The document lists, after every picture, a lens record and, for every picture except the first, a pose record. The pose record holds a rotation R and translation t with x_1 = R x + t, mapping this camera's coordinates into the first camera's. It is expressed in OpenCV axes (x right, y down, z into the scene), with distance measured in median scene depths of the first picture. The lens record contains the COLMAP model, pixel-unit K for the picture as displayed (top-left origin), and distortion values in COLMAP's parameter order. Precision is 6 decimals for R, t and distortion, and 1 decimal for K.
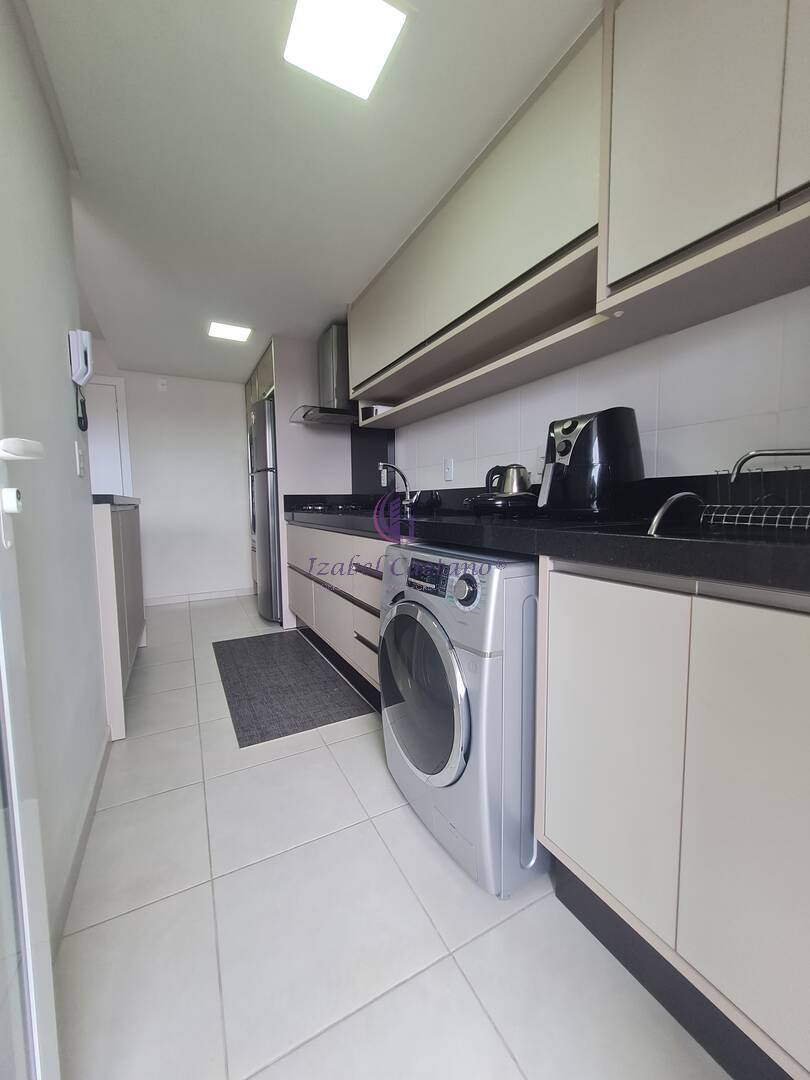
lens RADIAL K [[421.5, 0, 407.3], [0, 421.5, 539.4], [0, 0, 1]] dist [0.001460, -0.000722]
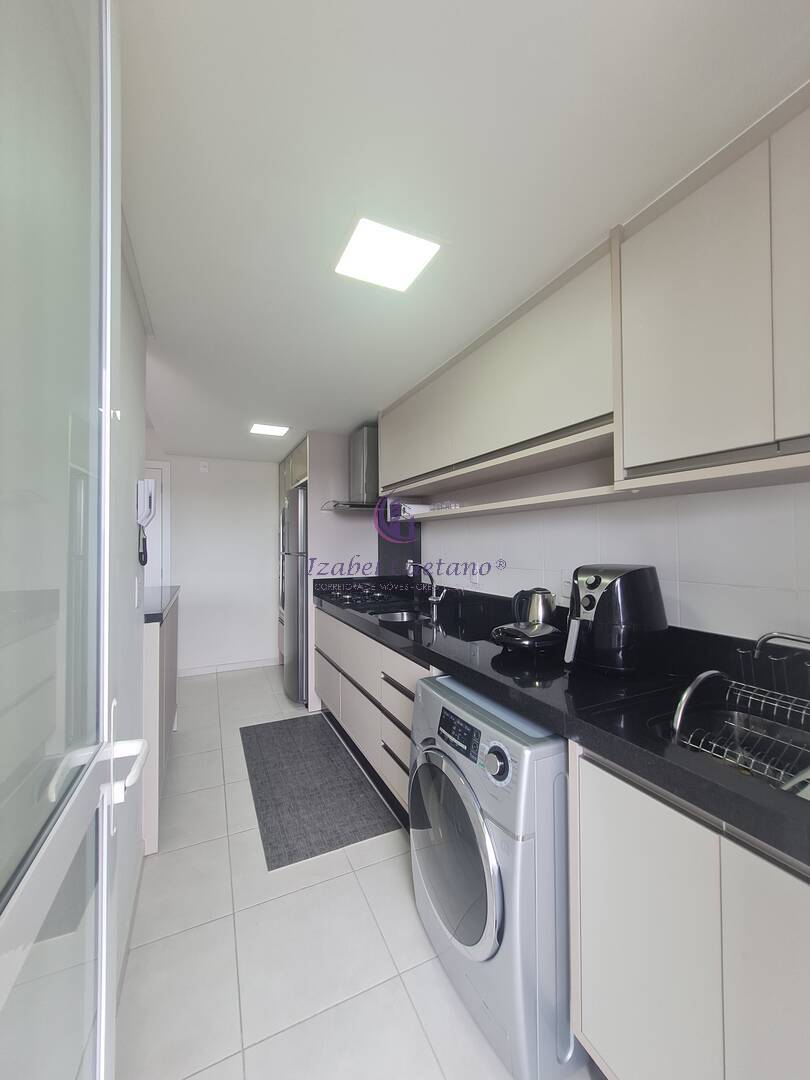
lens RADIAL K [[421.5, 0, 407.0], [0, 421.5, 539.7], [0, 0, 1]] dist [0.001460, -0.000722]
pose [[0.998733, 0.004214, -0.050147, -0.023030], [-0.009206, 0.994971, -0.099741, -0.218844], [0.049475, 0.100076, 0.993749, -0.069011]]
